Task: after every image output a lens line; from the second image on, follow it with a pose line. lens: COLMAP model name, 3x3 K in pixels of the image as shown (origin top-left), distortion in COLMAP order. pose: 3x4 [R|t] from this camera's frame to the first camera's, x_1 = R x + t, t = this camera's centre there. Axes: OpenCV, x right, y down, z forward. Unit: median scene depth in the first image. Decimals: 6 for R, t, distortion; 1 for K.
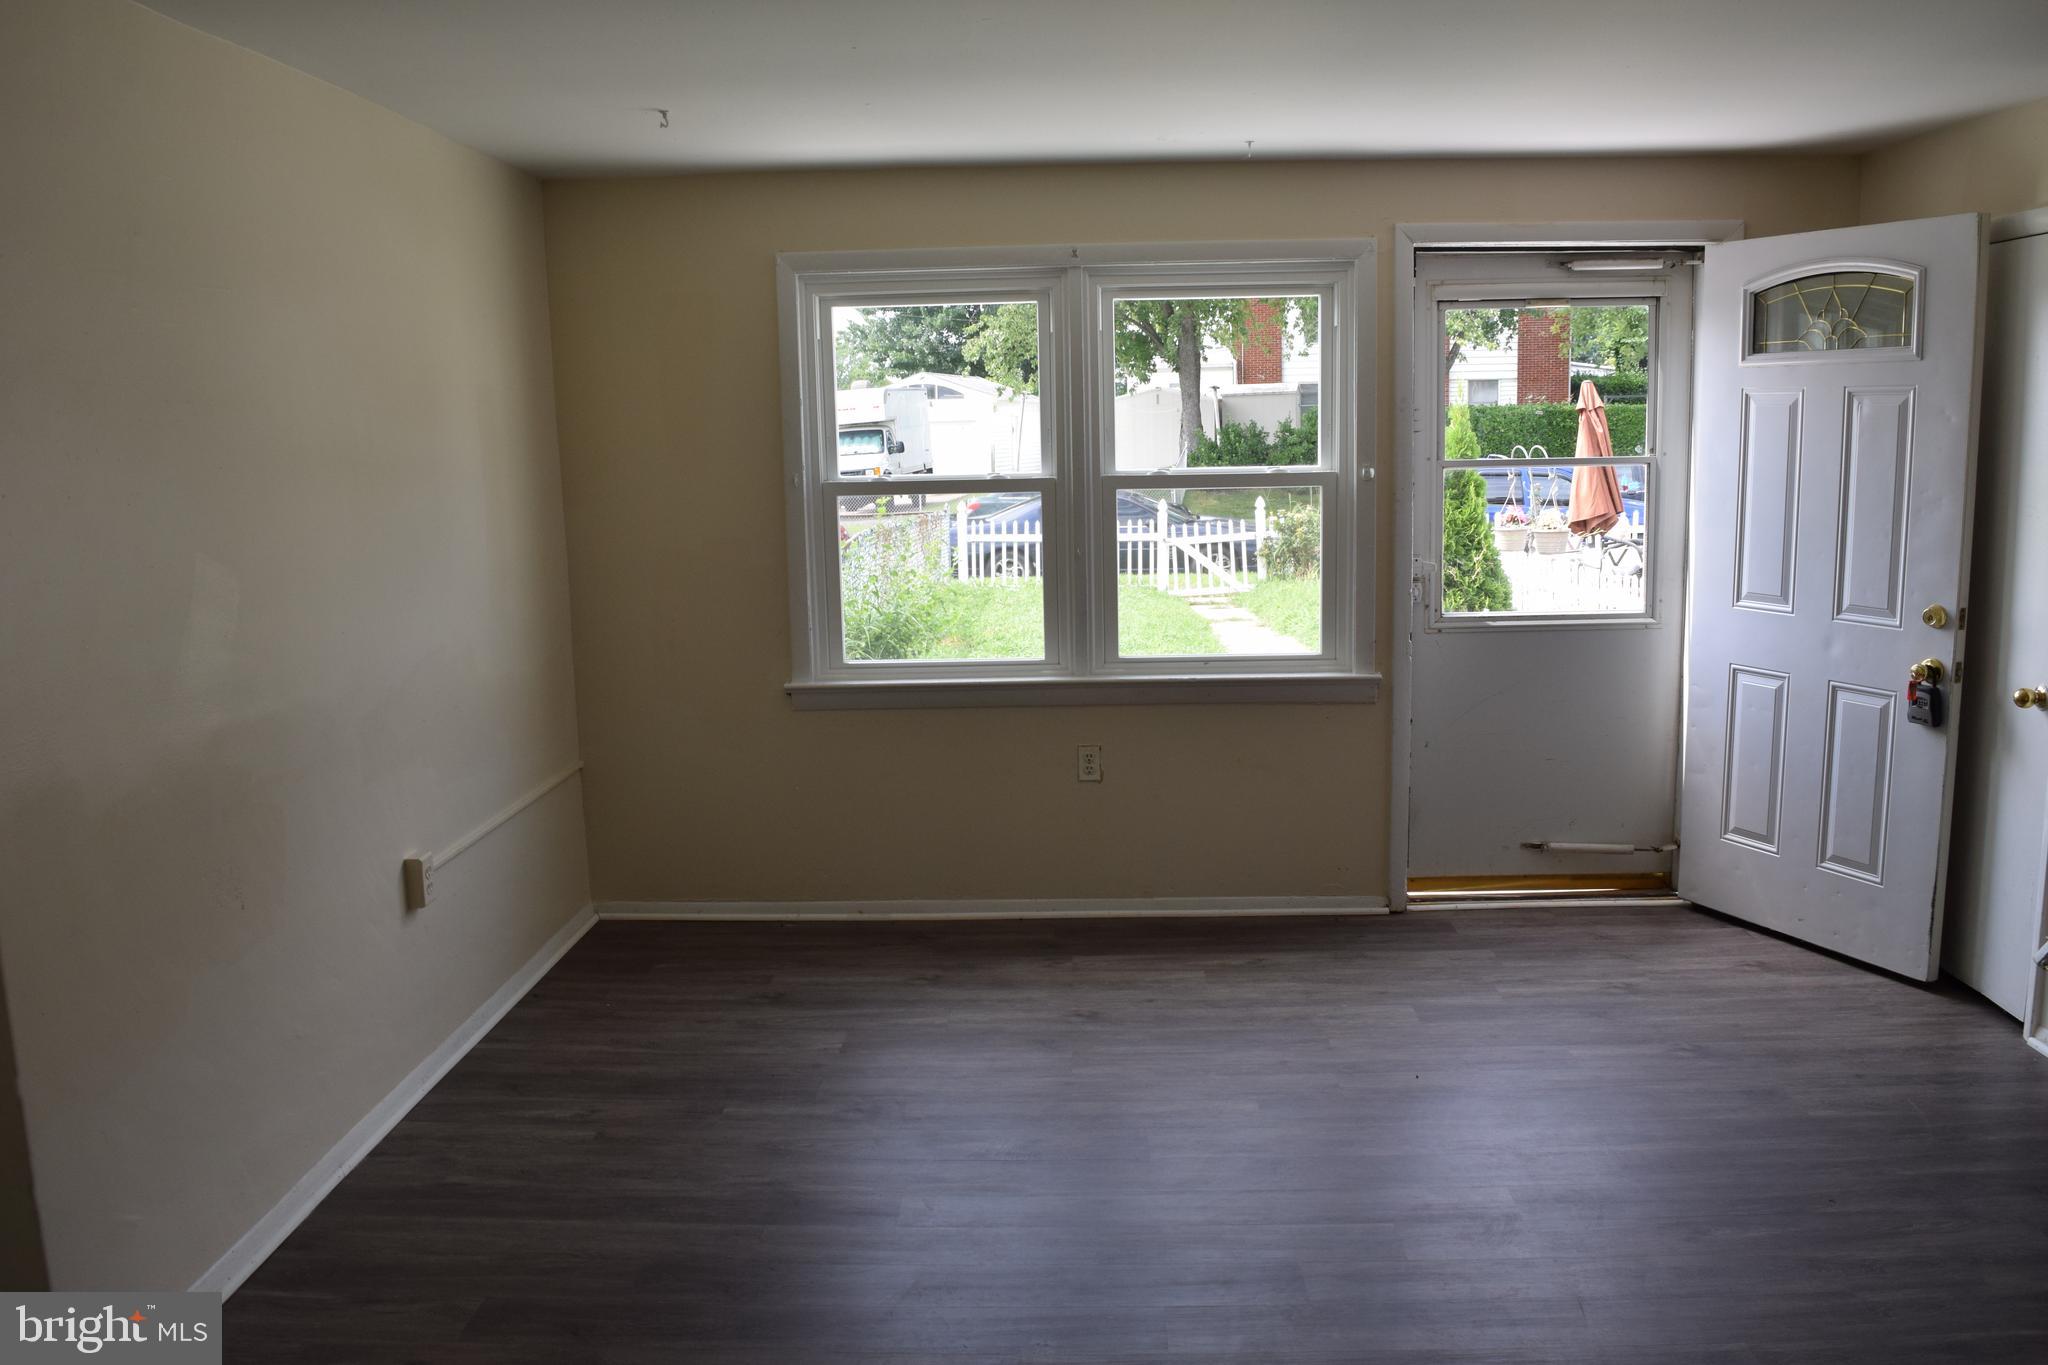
lens RADIAL K [[1631.7, 0, 1024.0], [0, 1631.7, 682.5], [0, 0, 1]] dist [0.004421, 0.001339]
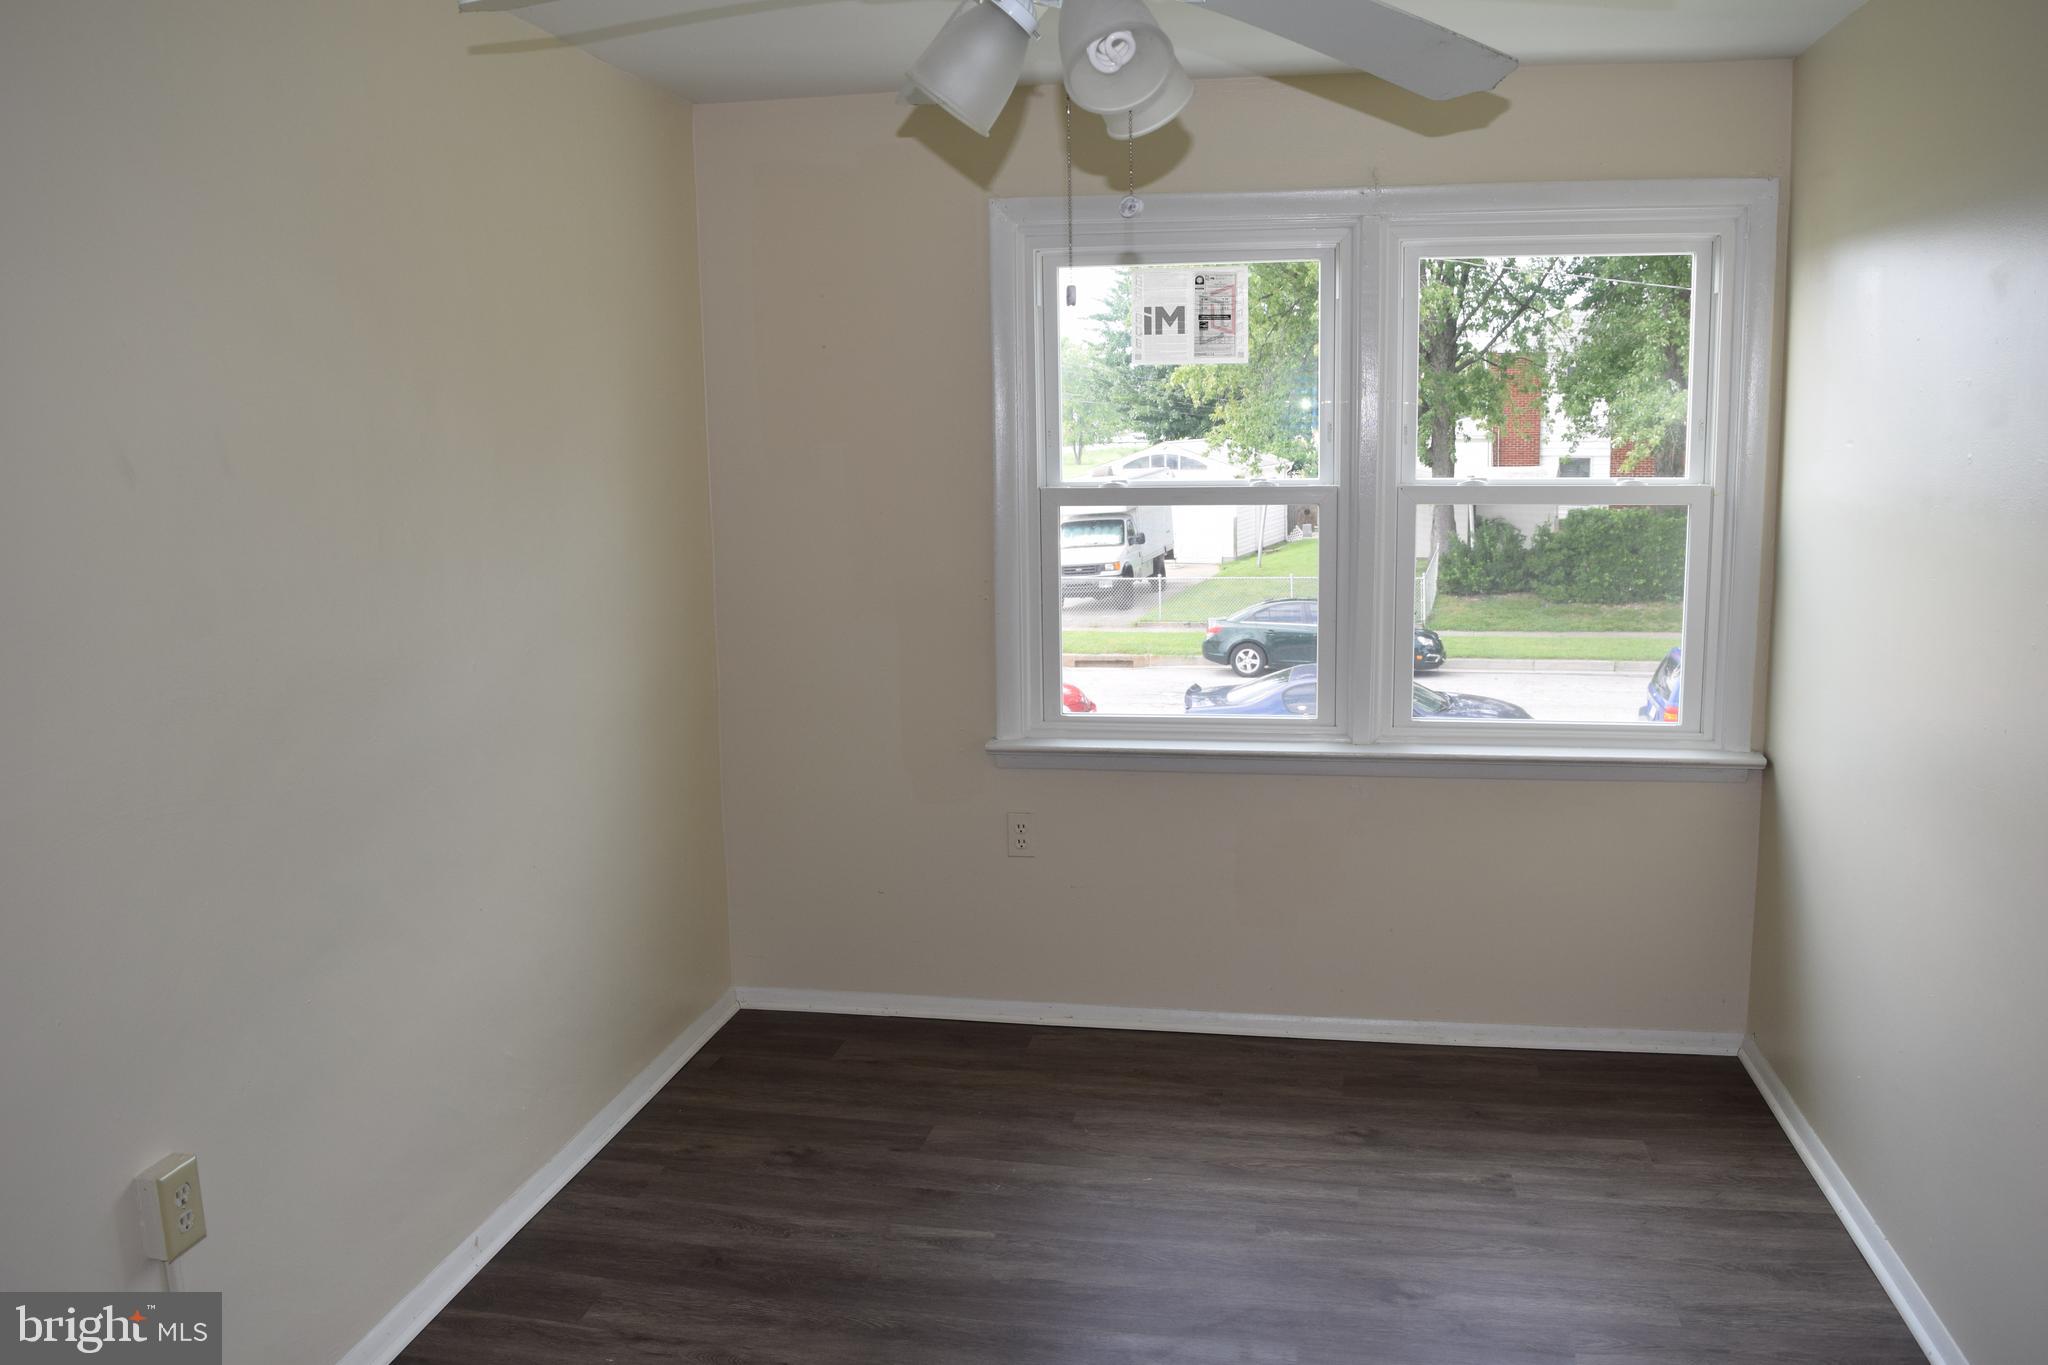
lens RADIAL K [[1631.7, 0, 1024.0], [0, 1631.7, 682.5], [0, 0, 1]] dist [0.004421, 0.001339]
pose [[0.989248, 0.019489, -0.144945, -0.013675], [-0.028895, 0.997591, -0.063073, 0.020030], [0.143367, 0.066583, 0.987427, 0.207083]]
